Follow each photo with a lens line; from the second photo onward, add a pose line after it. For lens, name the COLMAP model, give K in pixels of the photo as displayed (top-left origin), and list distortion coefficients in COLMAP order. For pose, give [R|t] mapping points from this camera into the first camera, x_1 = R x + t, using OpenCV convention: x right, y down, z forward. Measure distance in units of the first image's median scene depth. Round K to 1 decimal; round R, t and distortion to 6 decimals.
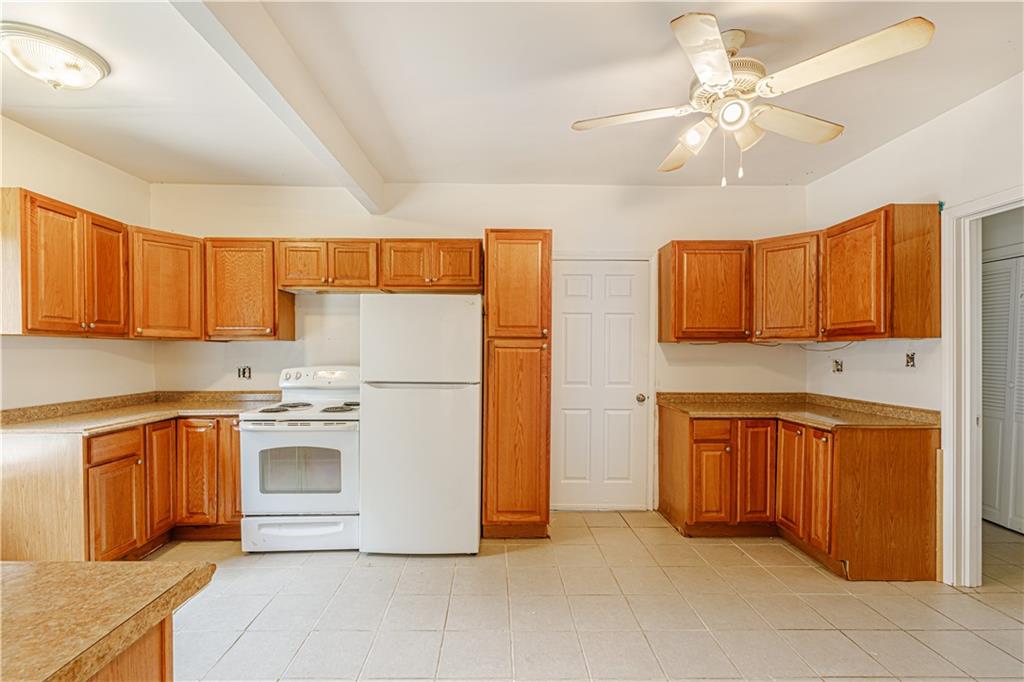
lens RADIAL K [[463.8, 0, 510.4], [0, 463.8, 355.9], [0, 0, 1]] dist [-0.001125, -0.000301]
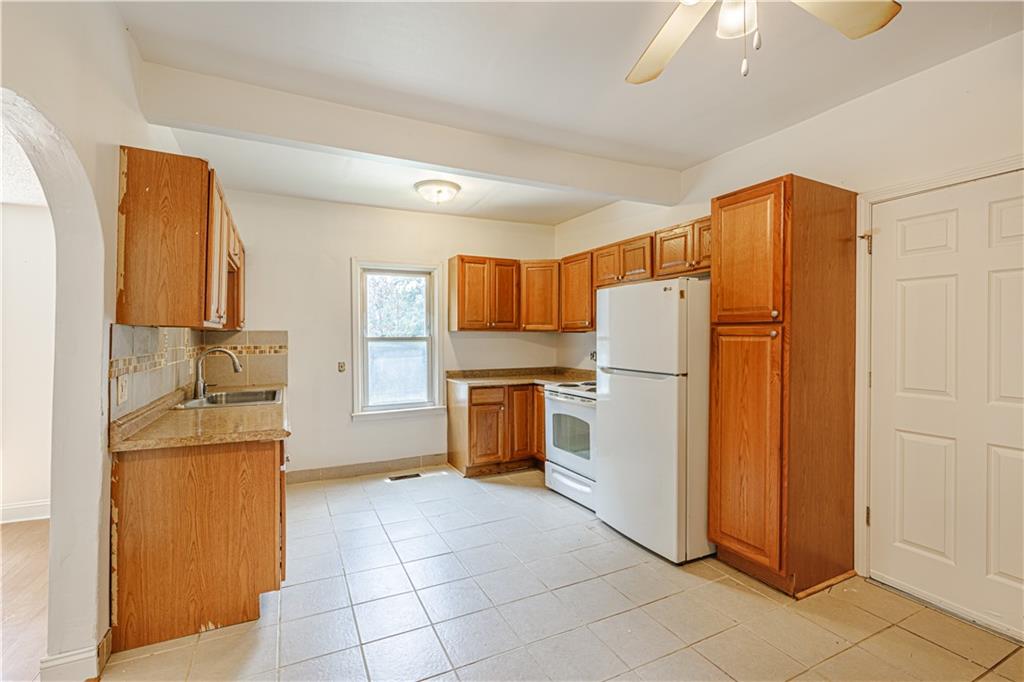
lens RADIAL K [[460.2, 0, 509.0], [0, 460.2, 332.8], [0, 0, 1]] dist [0.001987, 0.000040]
pose [[0.414990, -0.011856, -0.909749, 0.592896], [-0.006085, 0.999857, -0.015806, -0.008030], [0.909806, 0.012095, 0.414858, 0.312470]]
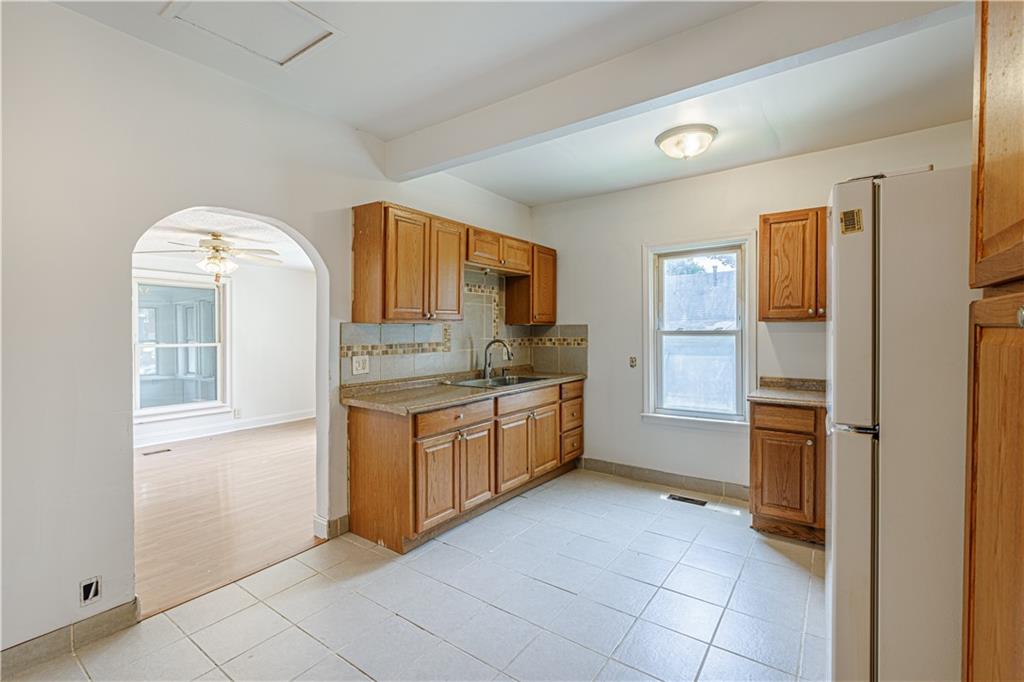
lens RADIAL K [[460.2, 0, 509.0], [0, 460.2, 332.8], [0, 0, 1]] dist [0.001987, 0.000040]
pose [[-0.604435, 0.002941, -0.796649, 0.370672], [-0.007603, 0.999926, 0.009461, -0.017335], [0.796618, 0.011776, -0.604368, 0.956921]]
